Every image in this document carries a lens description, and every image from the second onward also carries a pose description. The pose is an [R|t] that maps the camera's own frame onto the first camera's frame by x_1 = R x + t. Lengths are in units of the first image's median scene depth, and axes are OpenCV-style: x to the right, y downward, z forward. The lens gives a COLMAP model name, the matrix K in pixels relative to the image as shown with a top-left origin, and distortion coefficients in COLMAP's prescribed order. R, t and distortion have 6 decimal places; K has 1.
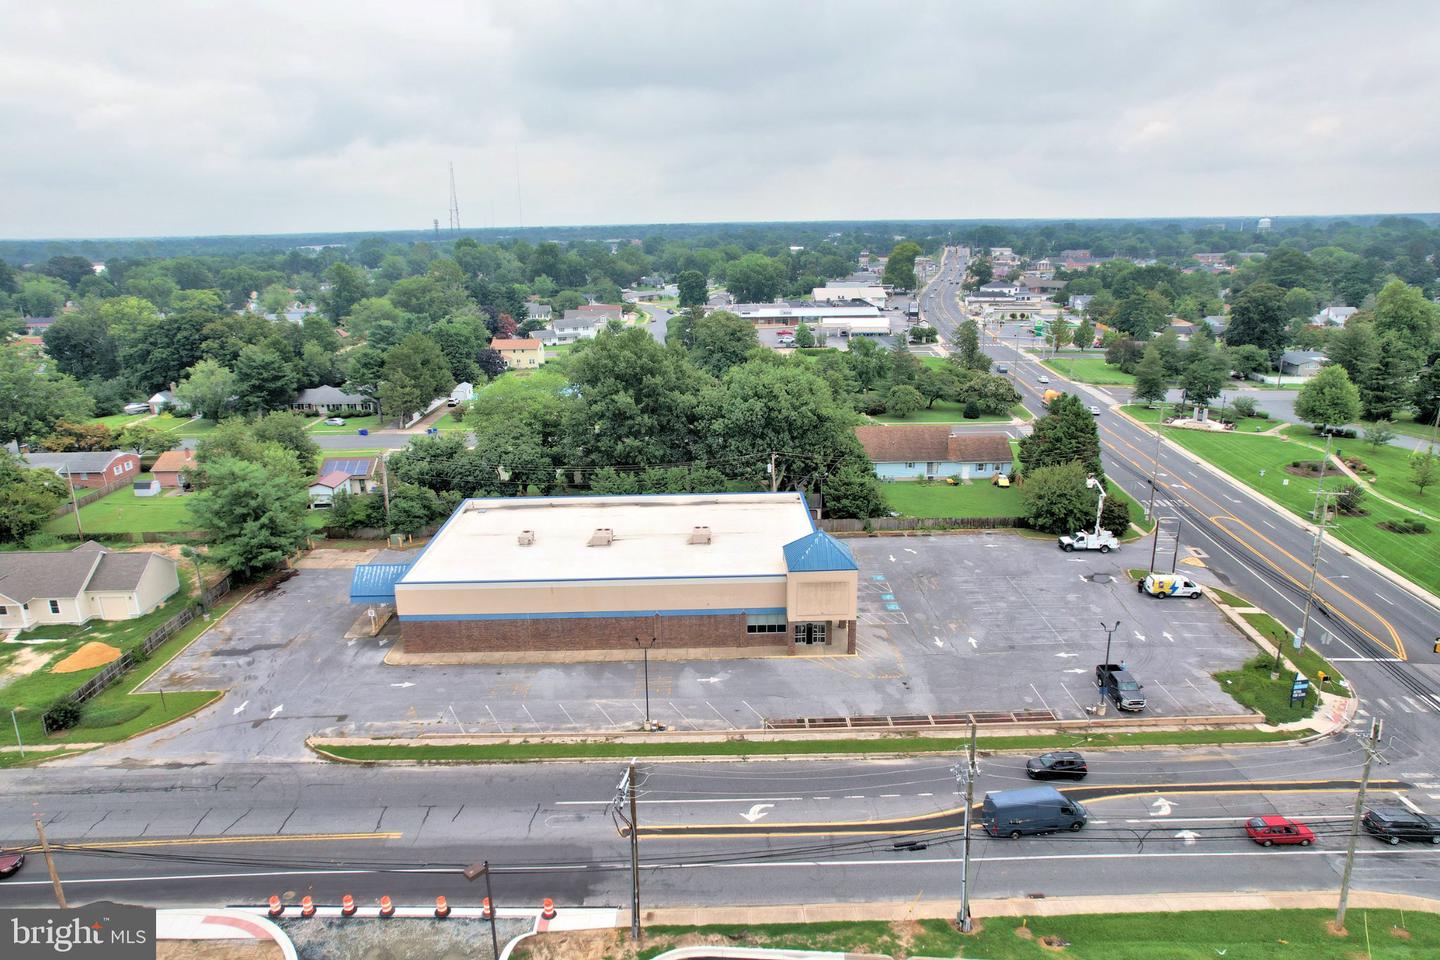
lens RADIAL K [[917.3, 0, 718.9], [0, 917.3, 481.6], [0, 0, 1]] dist [-0.070212, 0.062276]
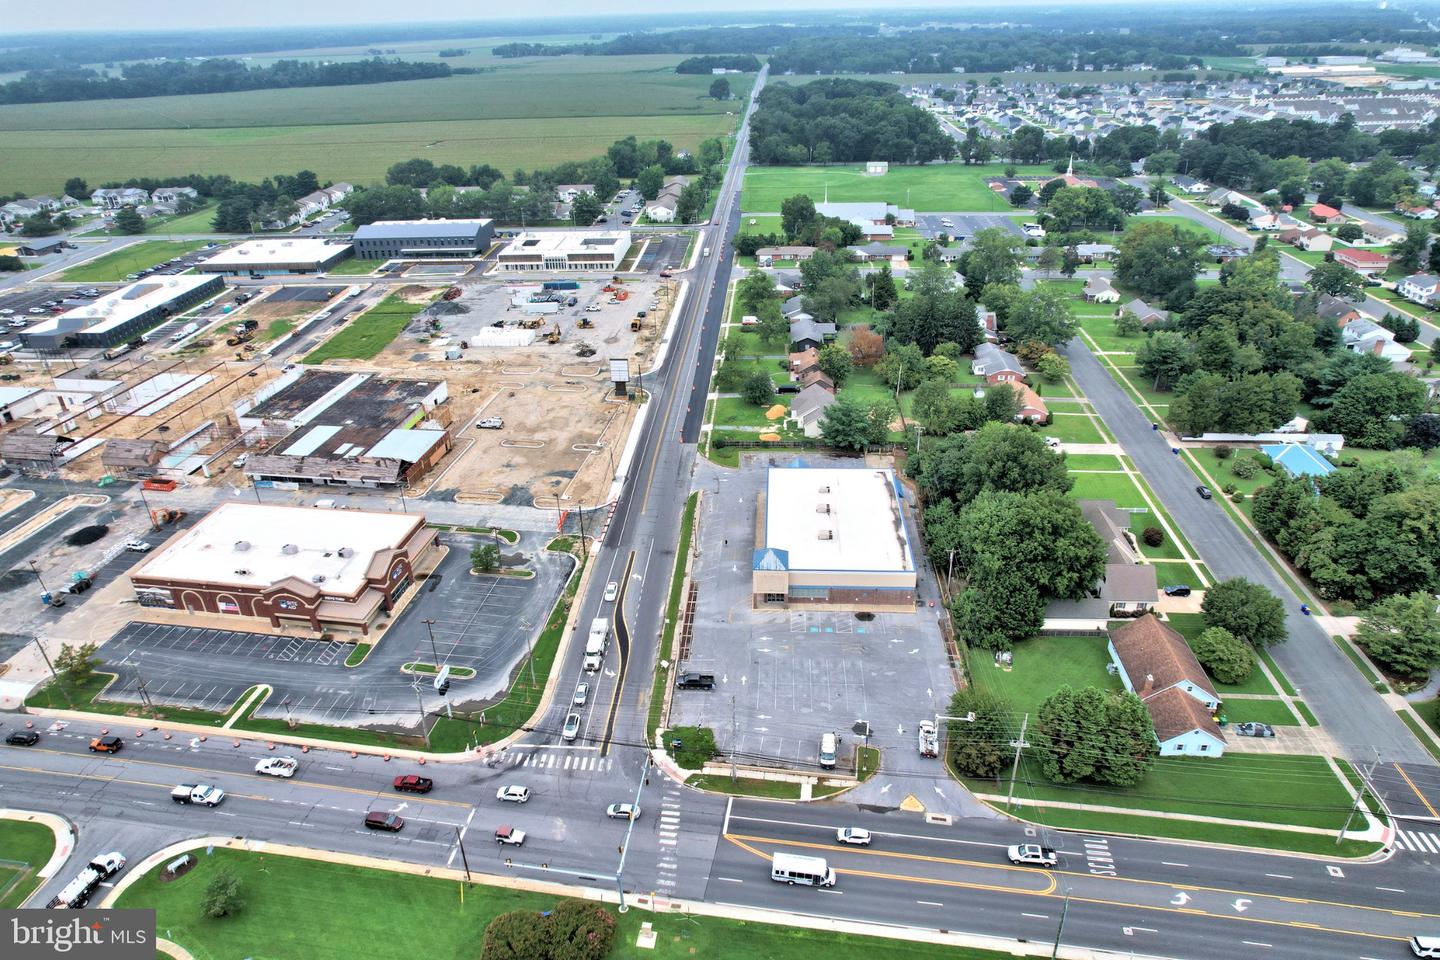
lens RADIAL K [[917.3, 0, 719.1], [0, 917.3, 485.4], [0, 0, 1]] dist [-0.070212, 0.062276]
pose [[-0.076198, 0.483366, -0.872096, 1.915142], [-0.252641, 0.836738, 0.485842, -1.065073], [0.964555, 0.257347, 0.058360, 0.826451]]
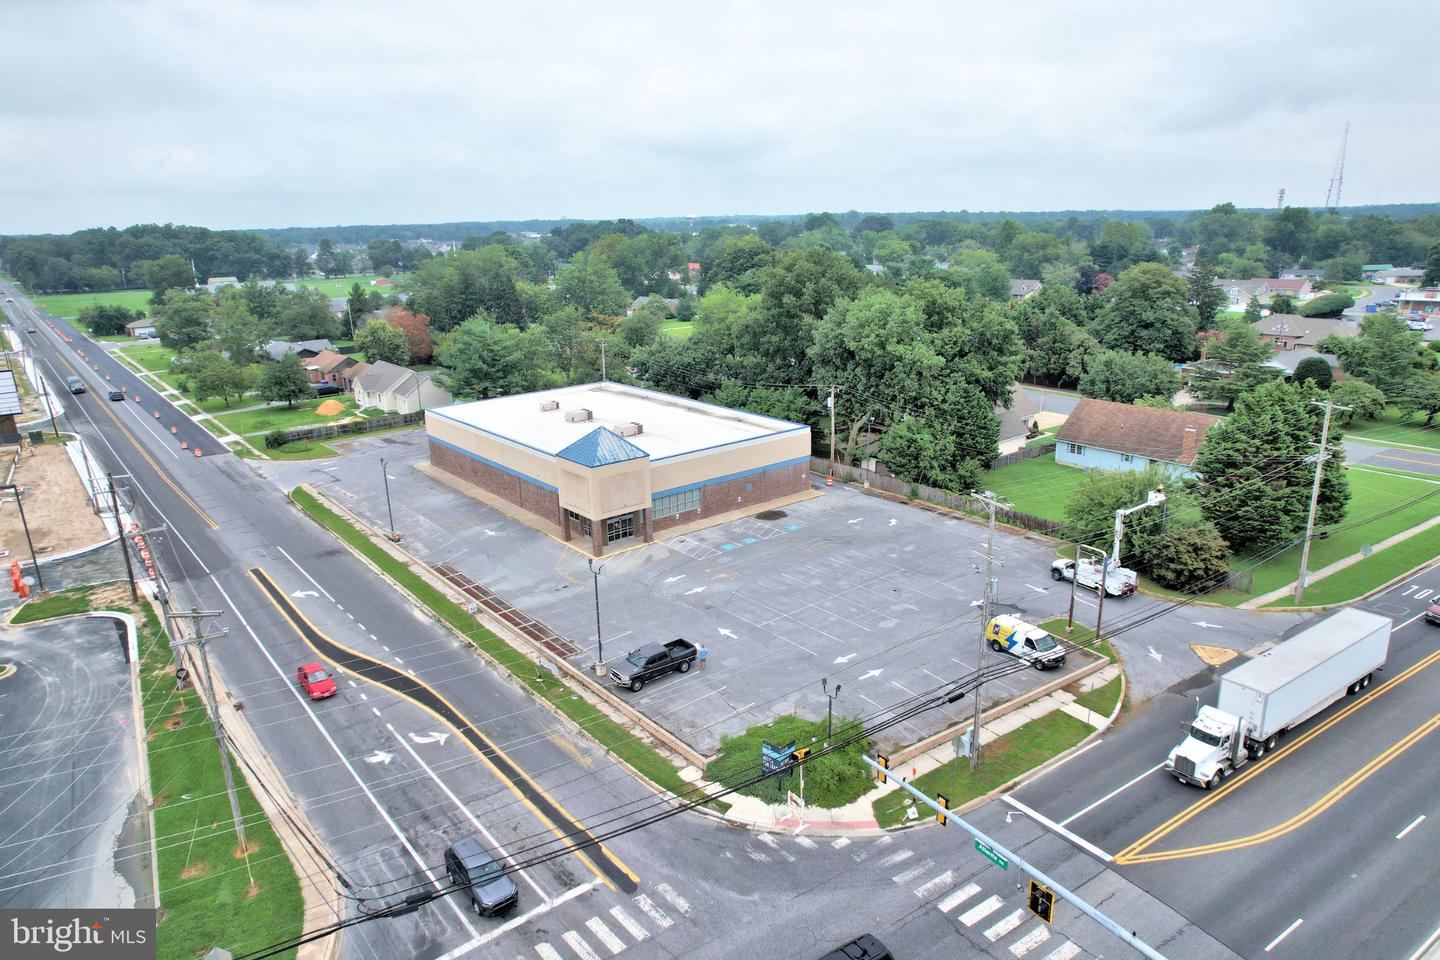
lens RADIAL K [[917.3, 0, 716.8], [0, 917.3, 485.8], [0, 0, 1]] dist [-0.070212, 0.062276]
pose [[0.620171, 0.224645, -0.751614, 1.043787], [-0.204230, 0.971317, 0.121796, -0.033580], [0.757416, 0.077967, 0.648261, 0.506926]]
